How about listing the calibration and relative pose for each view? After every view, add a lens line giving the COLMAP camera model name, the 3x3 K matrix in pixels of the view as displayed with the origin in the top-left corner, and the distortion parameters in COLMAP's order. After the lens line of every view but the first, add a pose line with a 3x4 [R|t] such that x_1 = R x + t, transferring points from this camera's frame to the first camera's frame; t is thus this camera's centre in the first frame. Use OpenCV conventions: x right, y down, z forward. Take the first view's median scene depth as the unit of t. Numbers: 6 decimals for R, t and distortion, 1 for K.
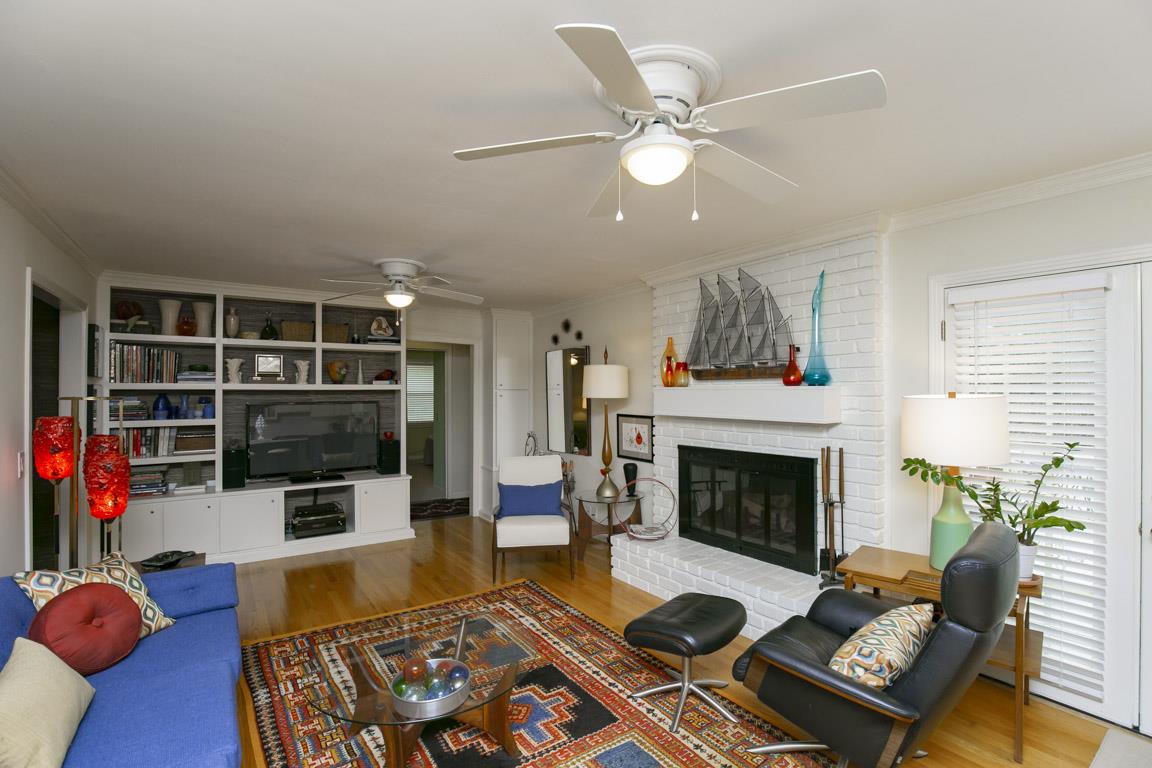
lens RADIAL K [[524.6, 0, 572.8], [0, 524.6, 382.9], [0, 0, 1]] dist [-0.024555, 0.000843]
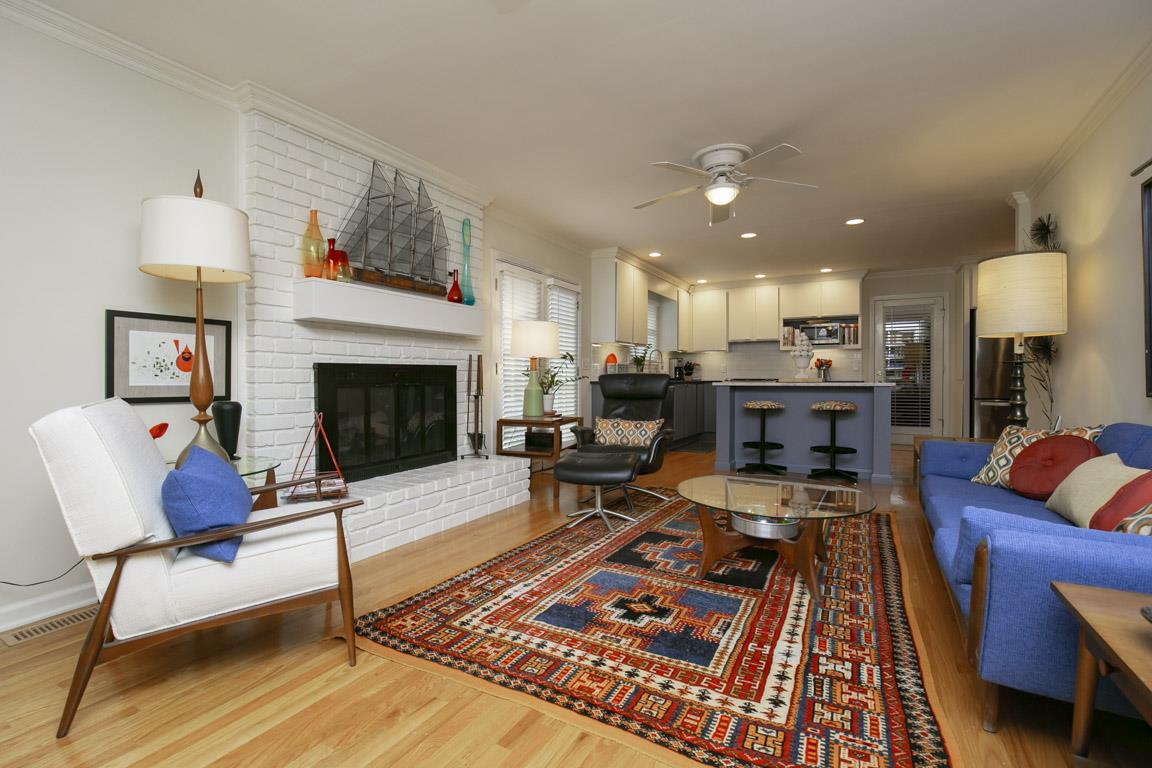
lens RADIAL K [[524.6, 0, 564.7], [0, 524.6, 384.9], [0, 0, 1]] dist [-0.024555, 0.000843]
pose [[-0.427538, -0.010602, 0.903935, -0.669120], [-0.015491, 0.999870, 0.004400, 0.157376], [-0.903865, -0.012122, -0.427647, 1.119177]]
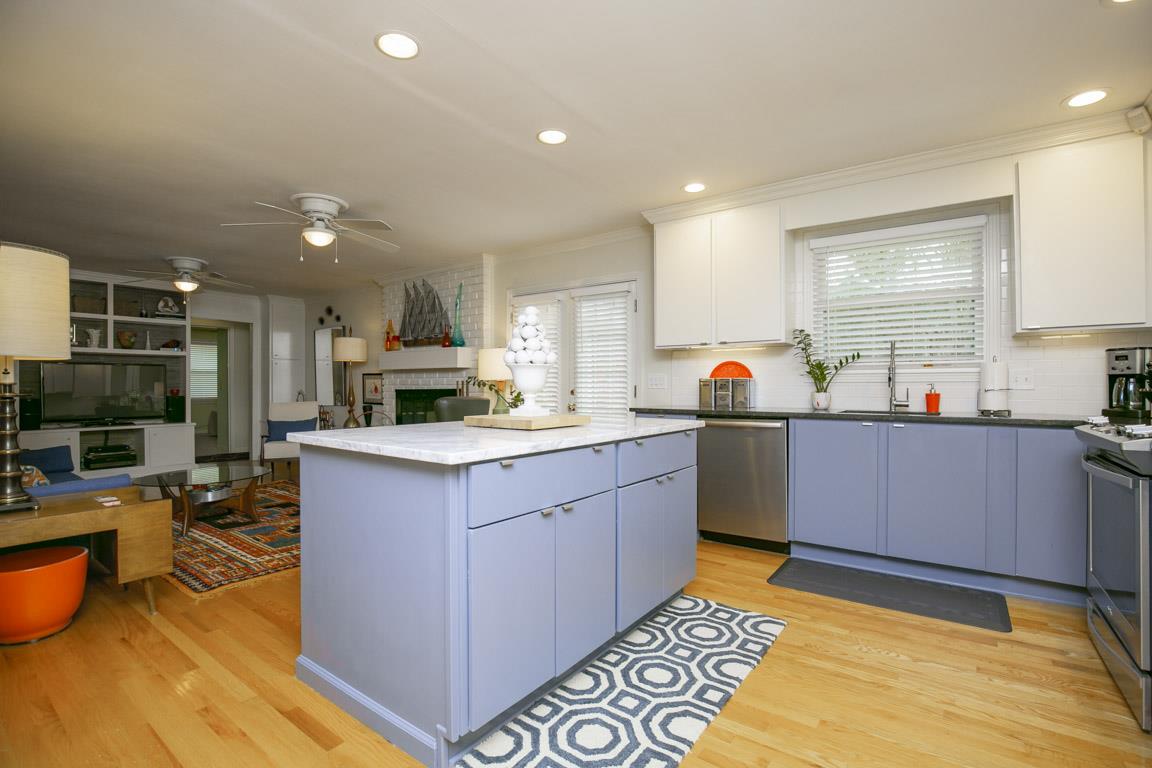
lens RADIAL K [[524.6, 0, 569.7], [0, 524.6, 383.1], [0, 0, 1]] dist [-0.024555, 0.000843]
pose [[0.945750, 0.001596, 0.324891, 0.208963], [-0.004858, 0.999946, 0.009228, 0.093390], [-0.324858, -0.010305, 0.945706, -0.713265]]
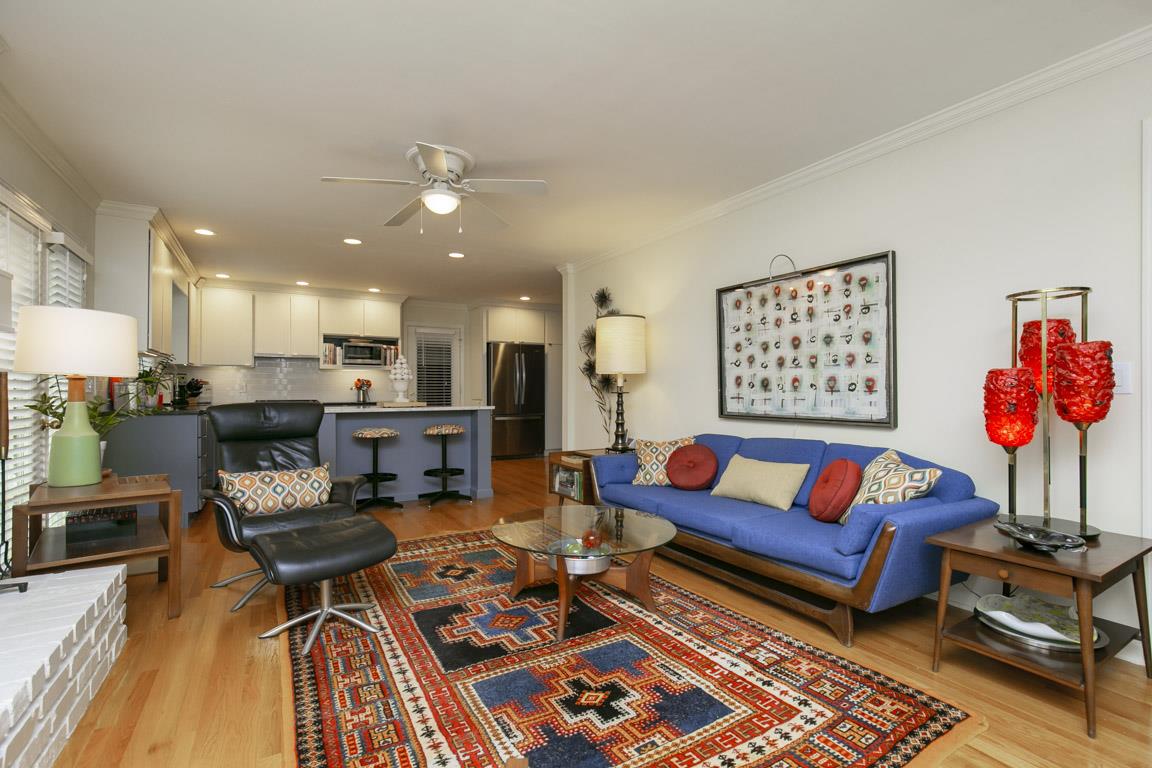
lens RADIAL K [[524.6, 0, 582.3], [0, 524.6, 389.3], [0, 0, 1]] dist [-0.024555, 0.000843]
pose [[-0.998617, 0.001077, 0.052557, -0.197178], [-0.000064, 0.999764, -0.021707, 0.130390], [-0.052568, -0.021680, -0.998382, 1.280096]]
